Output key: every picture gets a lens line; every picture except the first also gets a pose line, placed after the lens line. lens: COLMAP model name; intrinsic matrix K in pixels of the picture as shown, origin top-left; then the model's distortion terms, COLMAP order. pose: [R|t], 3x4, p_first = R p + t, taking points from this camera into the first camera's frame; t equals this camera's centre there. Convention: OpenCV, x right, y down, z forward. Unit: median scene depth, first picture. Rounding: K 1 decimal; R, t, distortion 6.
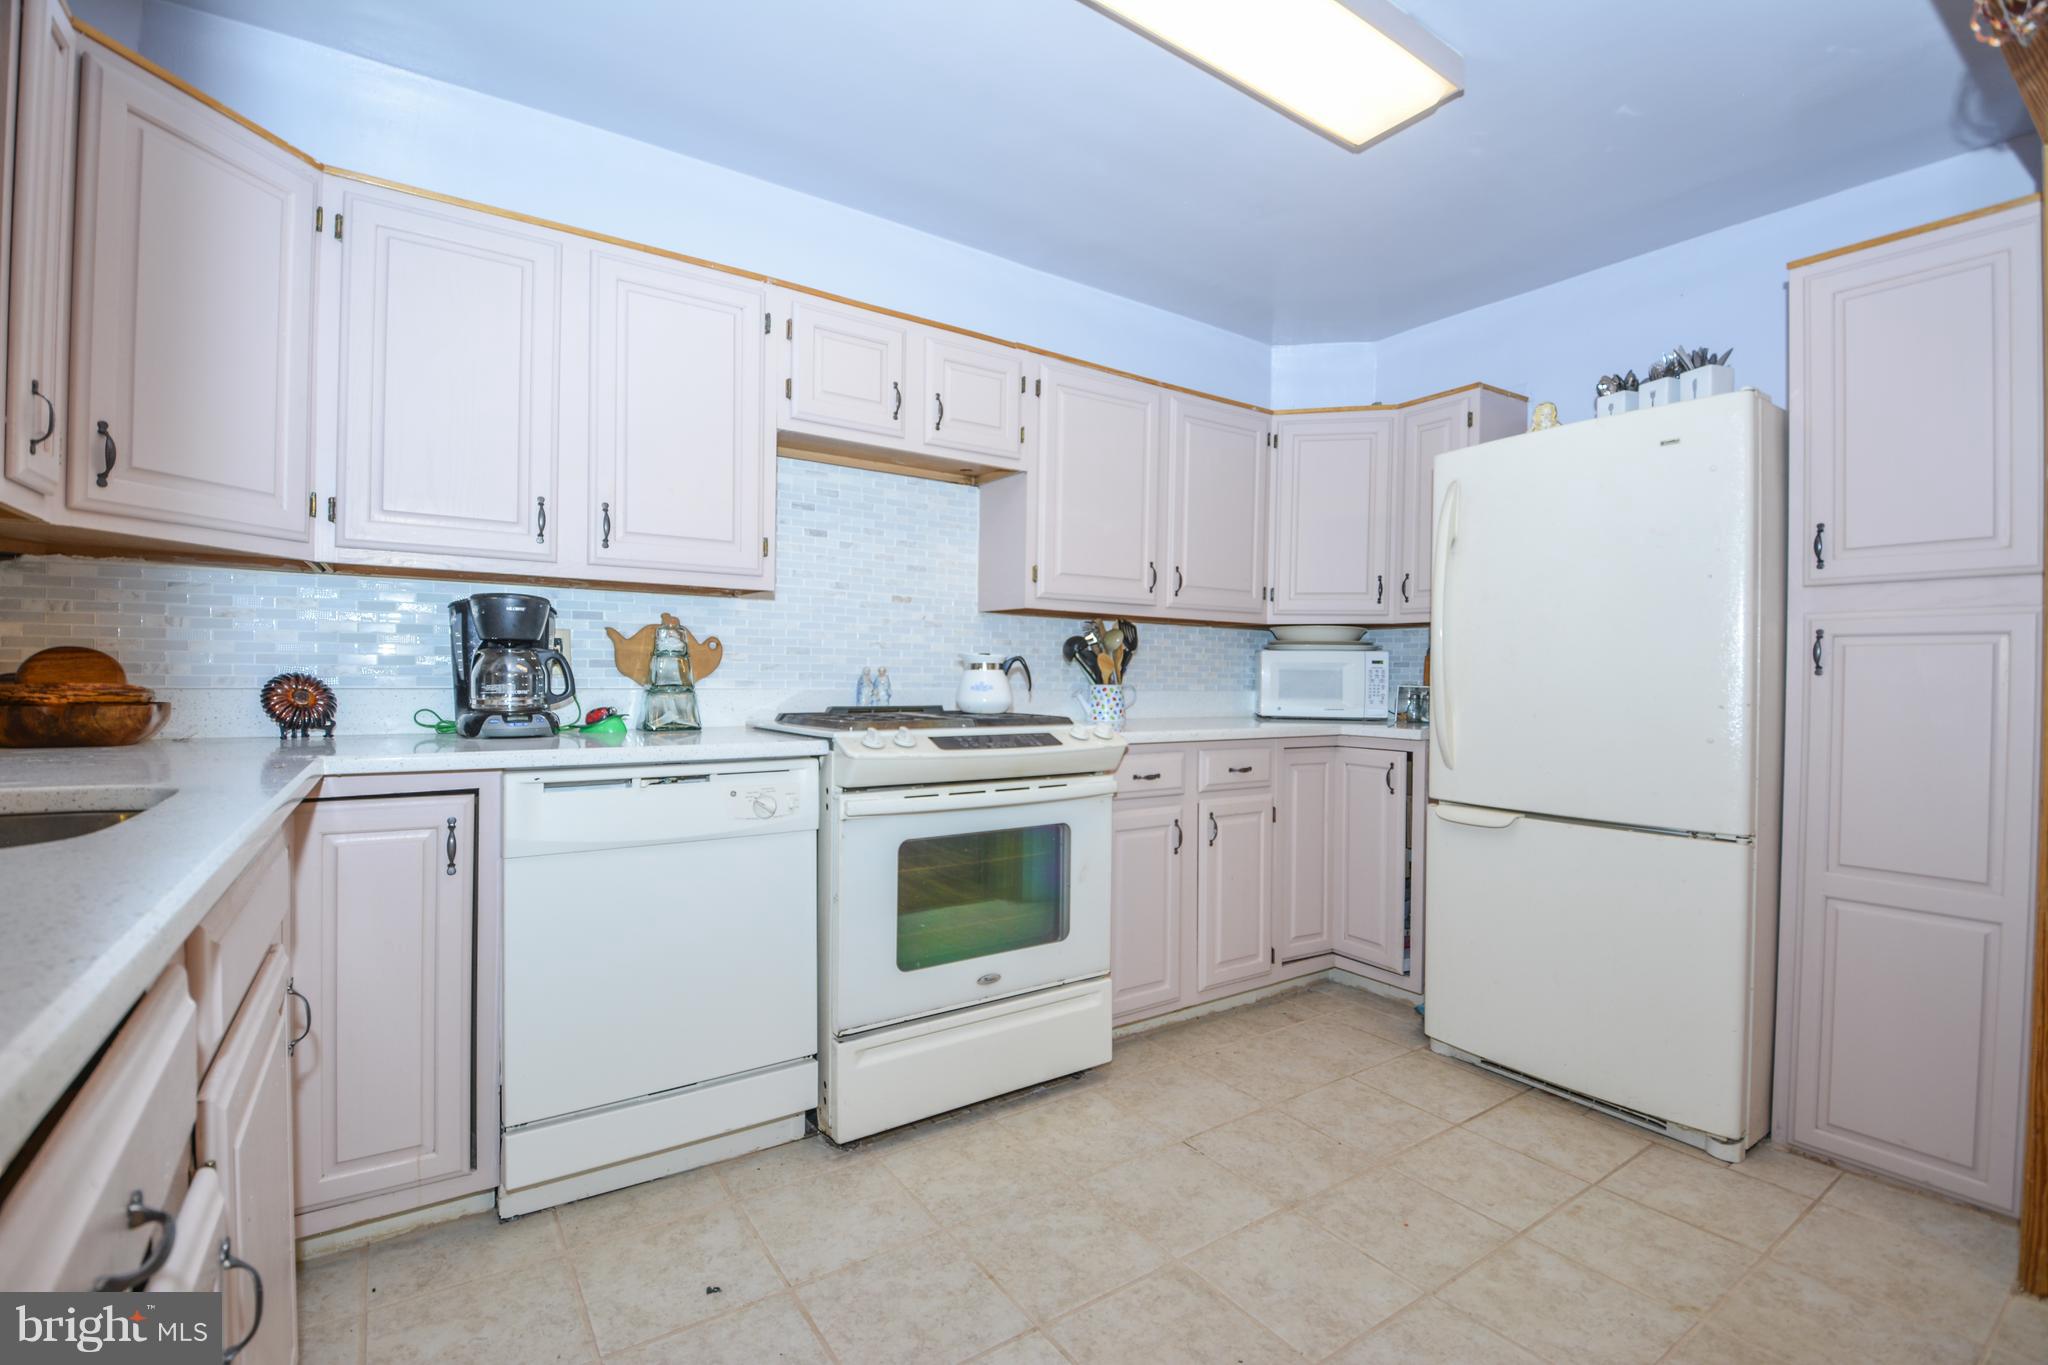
lens RADIAL K [[897.8, 0, 1017.9], [0, 897.8, 681.7], [0, 0, 1]] dist [0.033079, -0.034152]
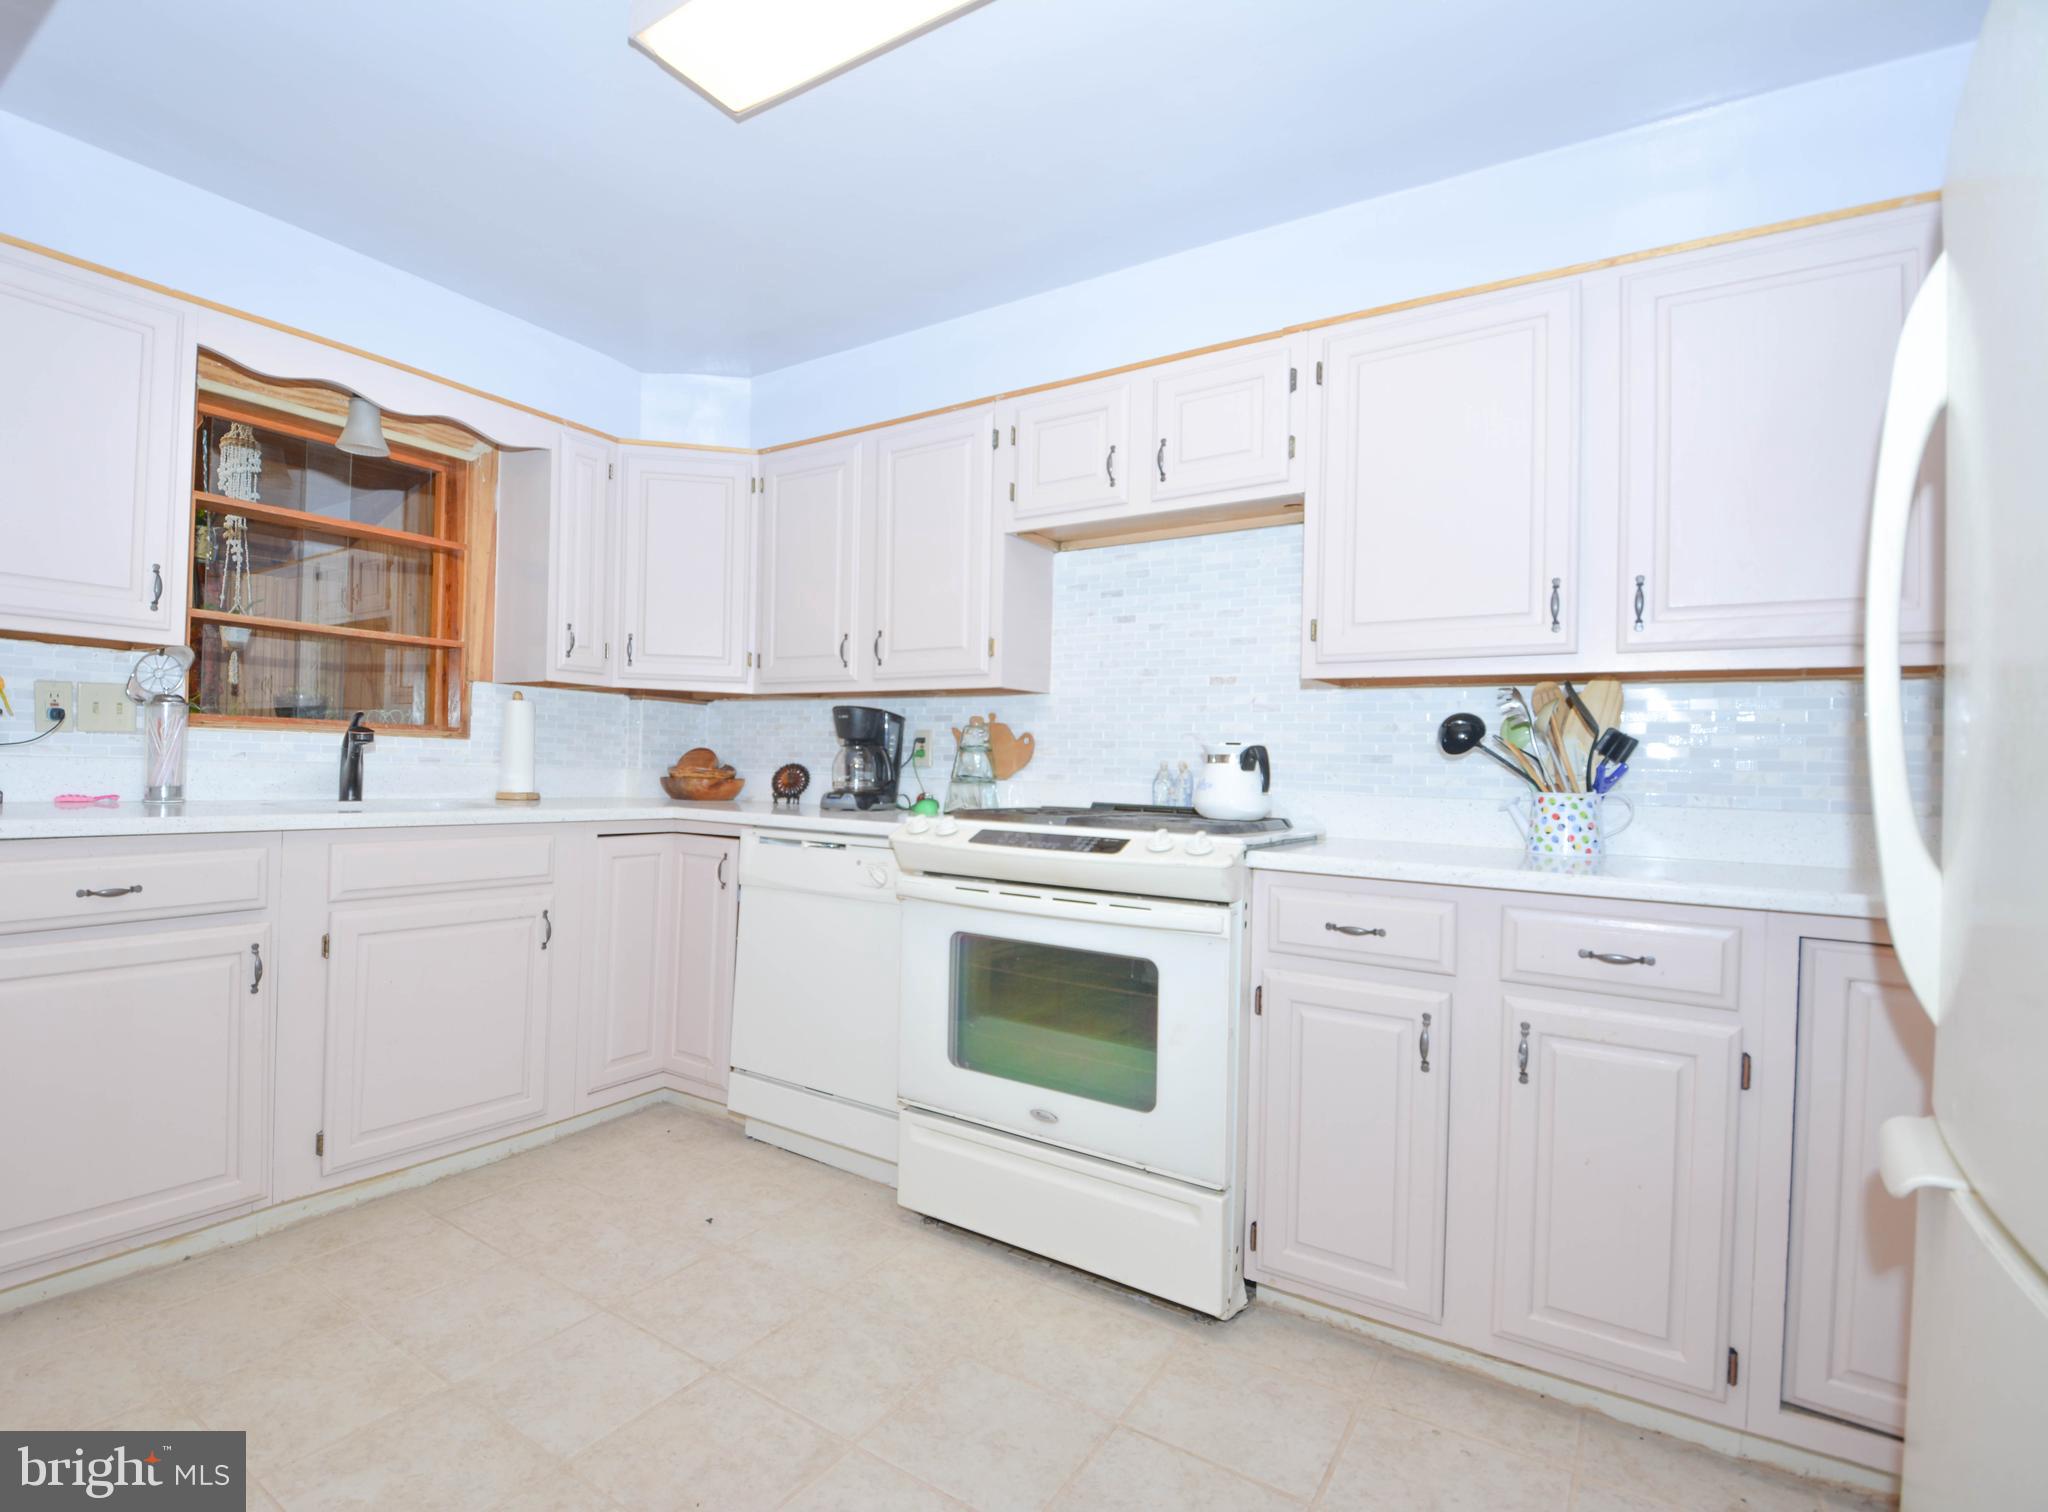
lens RADIAL K [[1062.0, 0, 1016.5], [0, 1062.0, 759.2], [0, 0, 1]] dist [0.031825, -0.054345]
pose [[0.344795, -0.010552, -0.938619, 0.830895], [-0.029209, 0.999332, -0.021964, 0.009579], [0.938223, 0.034989, 0.344257, 0.549241]]
